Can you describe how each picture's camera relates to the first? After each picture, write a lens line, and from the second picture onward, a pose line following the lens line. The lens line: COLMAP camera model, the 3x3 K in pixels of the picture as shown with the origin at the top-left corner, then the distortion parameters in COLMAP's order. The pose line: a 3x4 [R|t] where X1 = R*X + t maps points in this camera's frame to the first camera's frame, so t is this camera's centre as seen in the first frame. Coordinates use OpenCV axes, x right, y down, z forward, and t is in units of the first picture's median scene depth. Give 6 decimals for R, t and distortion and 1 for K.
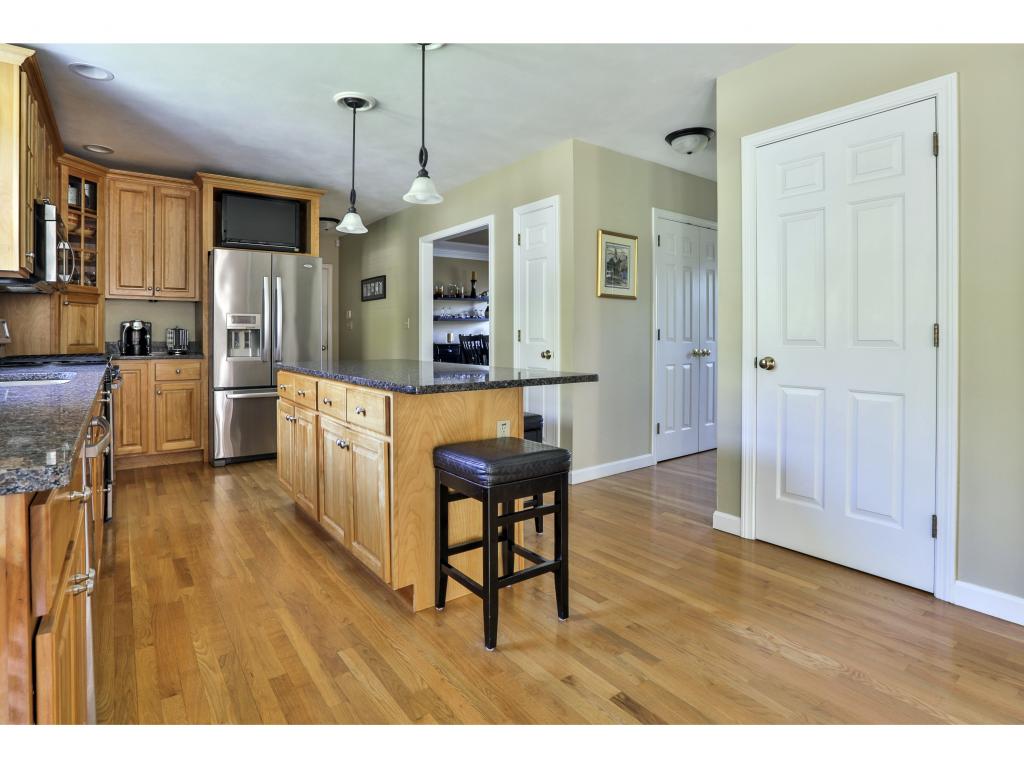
lens RADIAL K [[535.1, 0, 512.5], [0, 535.1, 340.9], [0, 0, 1]] dist [-0.031785, 0.000154]
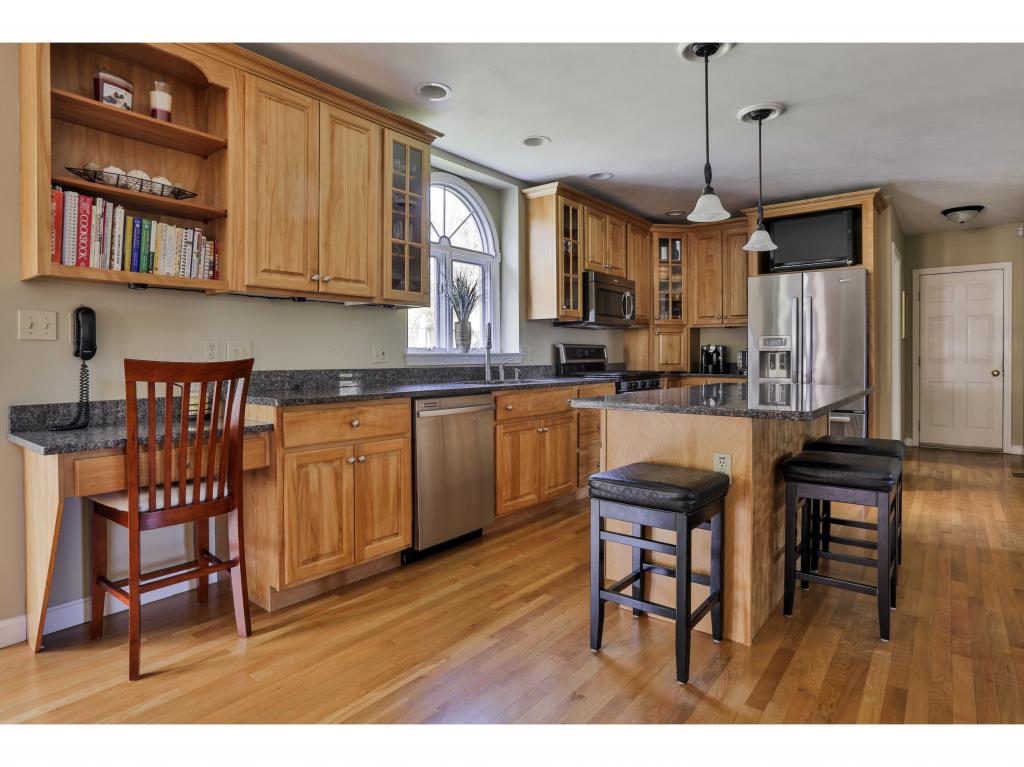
lens RADIAL K [[565.5, 0, 510.5], [0, 565.5, 360.0], [0, 0, 1]] dist [0.000077, 0.000956]
pose [[0.263978, 0.007020, -0.964503, 0.471709], [-0.009425, 0.999945, 0.004698, -0.005734], [0.964483, 0.007851, 0.264029, 0.243713]]
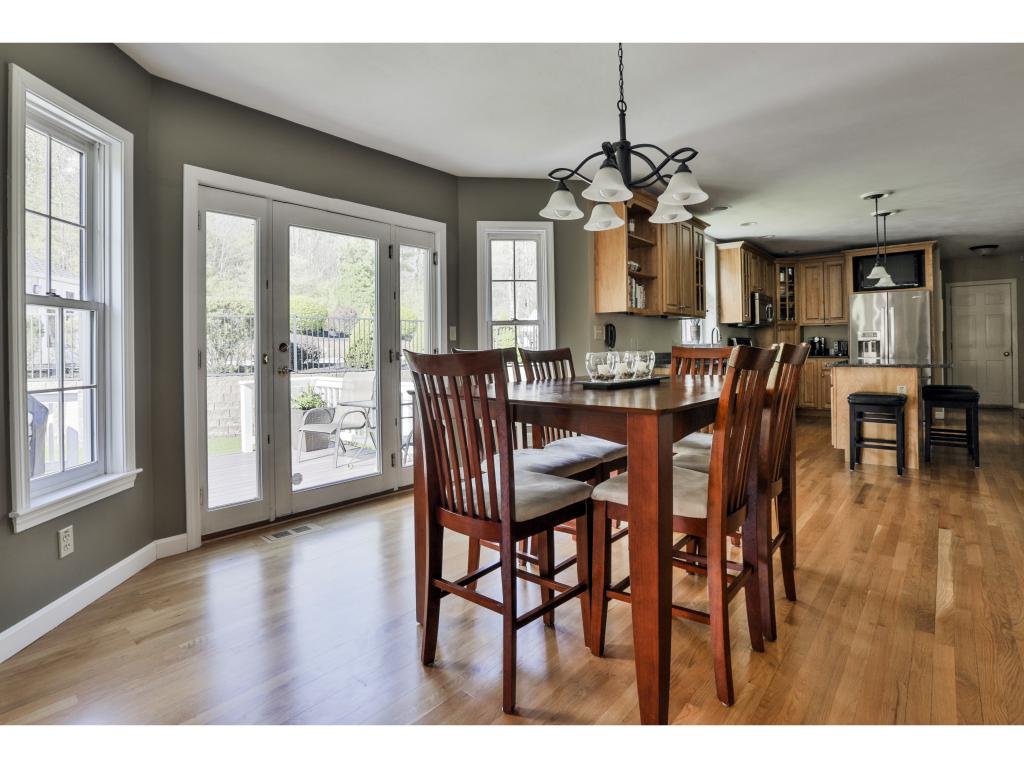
lens RADIAL K [[521.9, 0, 515.7], [0, 521.9, 345.6], [0, 0, 1]] dist [-0.001267, -0.000186]
pose [[0.237859, -0.009188, -0.971256, 0.909913], [0.002349, 0.999958, -0.008885, 0.006210], [0.971297, -0.000168, 0.237870, -0.508461]]
